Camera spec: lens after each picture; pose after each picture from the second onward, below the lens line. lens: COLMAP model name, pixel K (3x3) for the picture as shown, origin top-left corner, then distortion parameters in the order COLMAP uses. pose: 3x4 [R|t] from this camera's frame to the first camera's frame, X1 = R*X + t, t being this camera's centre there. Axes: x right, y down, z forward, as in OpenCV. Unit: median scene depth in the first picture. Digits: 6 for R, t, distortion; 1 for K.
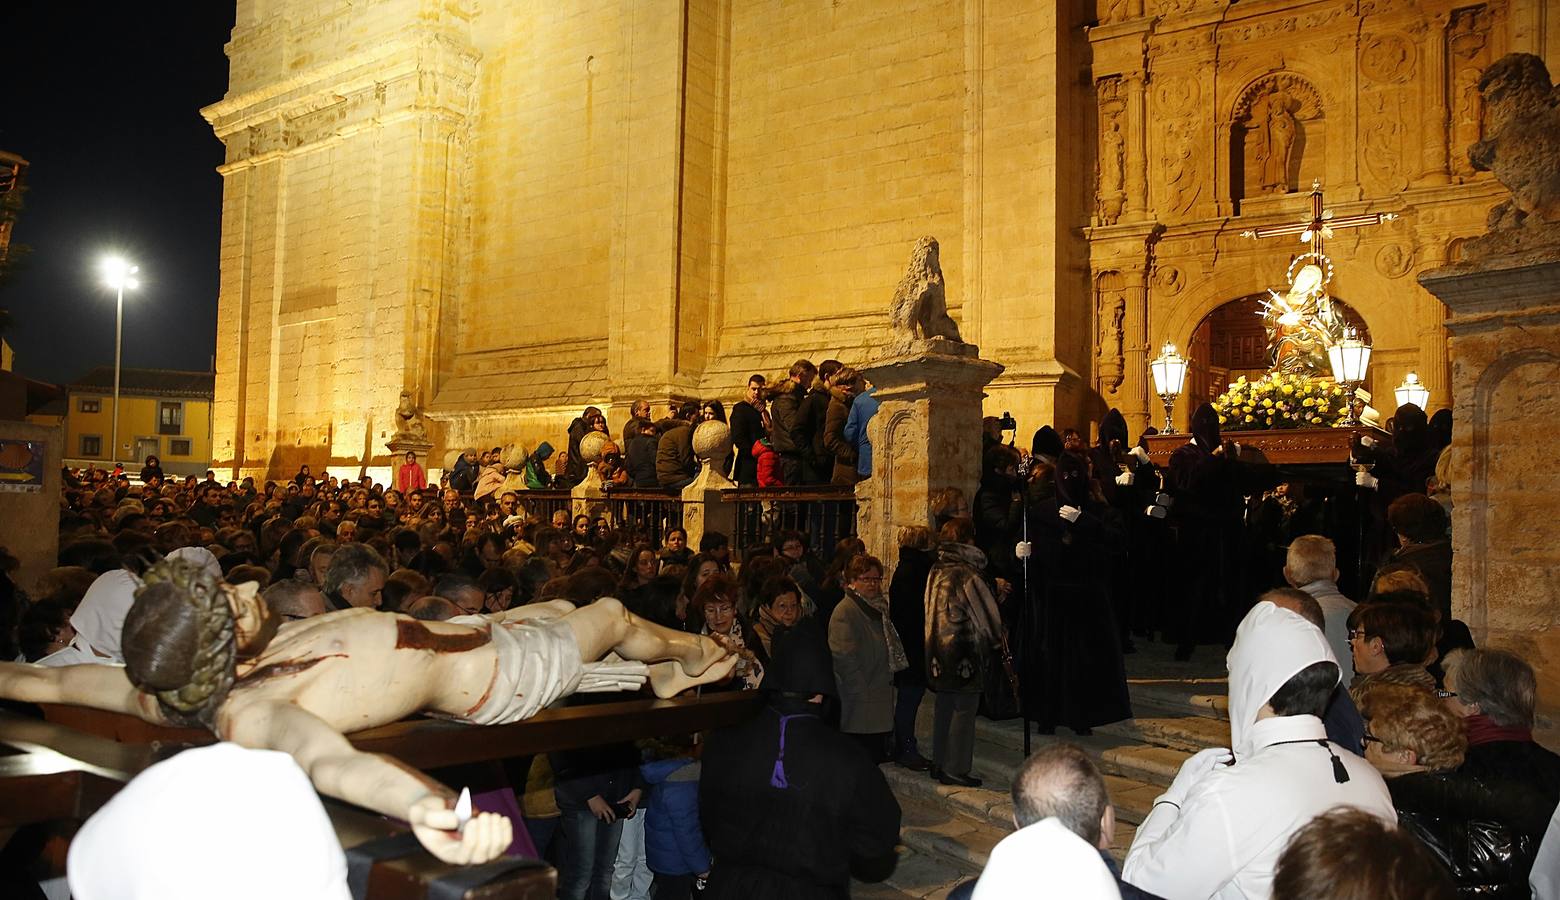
lens RADIAL K [[1073.3, 0, 780.0], [0, 1073.3, 477.4], [0, 0, 1]] dist [-0.097220, 0.091632]
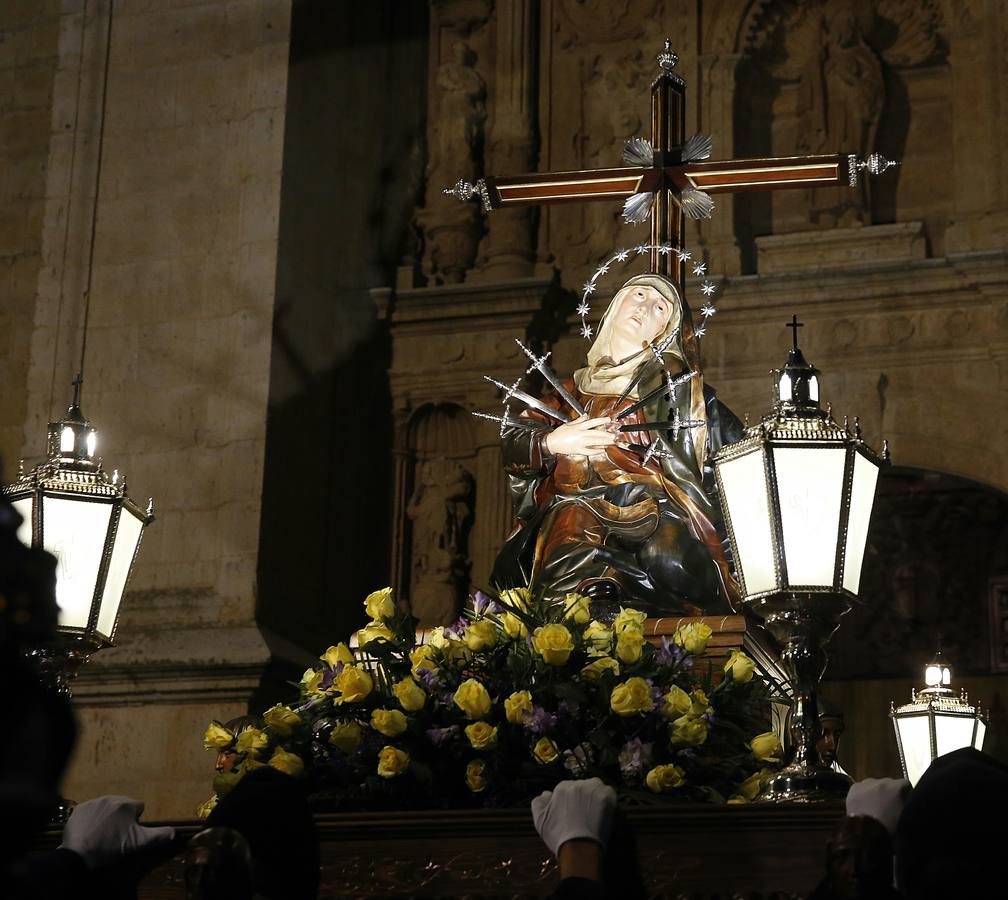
lens RADIAL K [[1925.6, 0, 635.7], [0, 1925.6, 449.5], [0, 0, 1]] dist [0.081030, 0.171011]
pose [[0.958588, 0.066188, 0.276998, 0.194786], [0.001395, 0.971517, -0.236966, -0.014763], [-0.284793, 0.227539, 0.931192, 0.350428]]
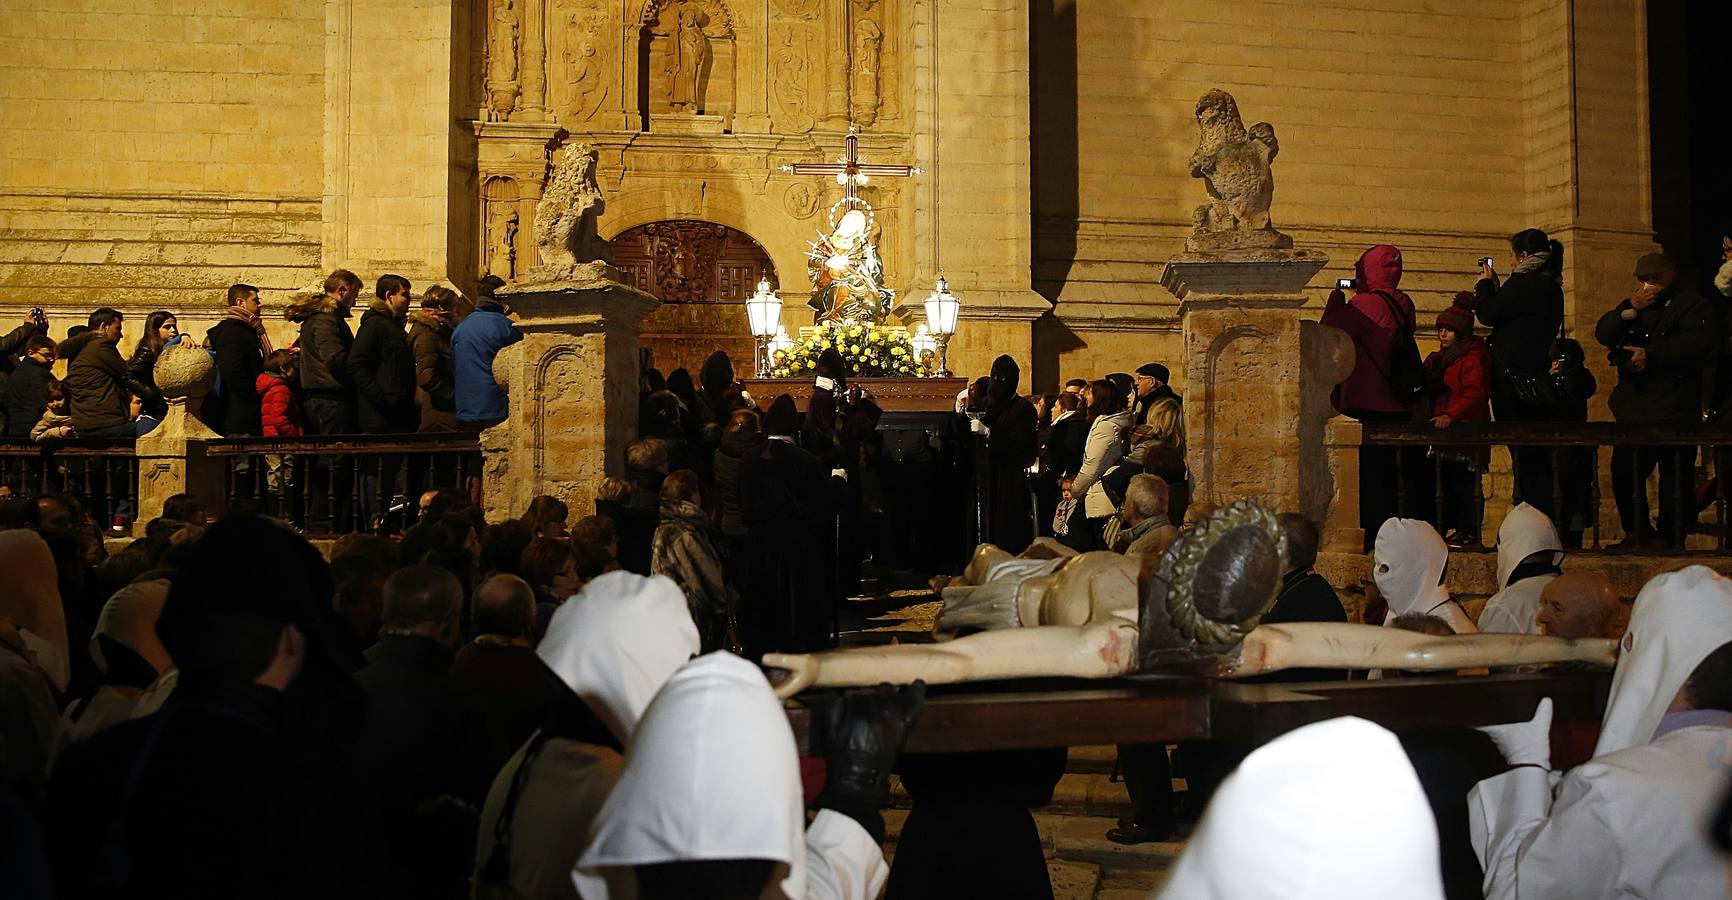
lens RADIAL K [[1350.6, 0, 866.0], [0, 1350.6, 450.0], [0, 0, 1]] dist [-0.108153, 0.097491]
pose [[0.757466, -0.009031, 0.652813, -0.165115], [-0.003811, 0.999826, 0.018254, 0.000157], [-0.652864, -0.016314, 0.757299, 0.015197]]
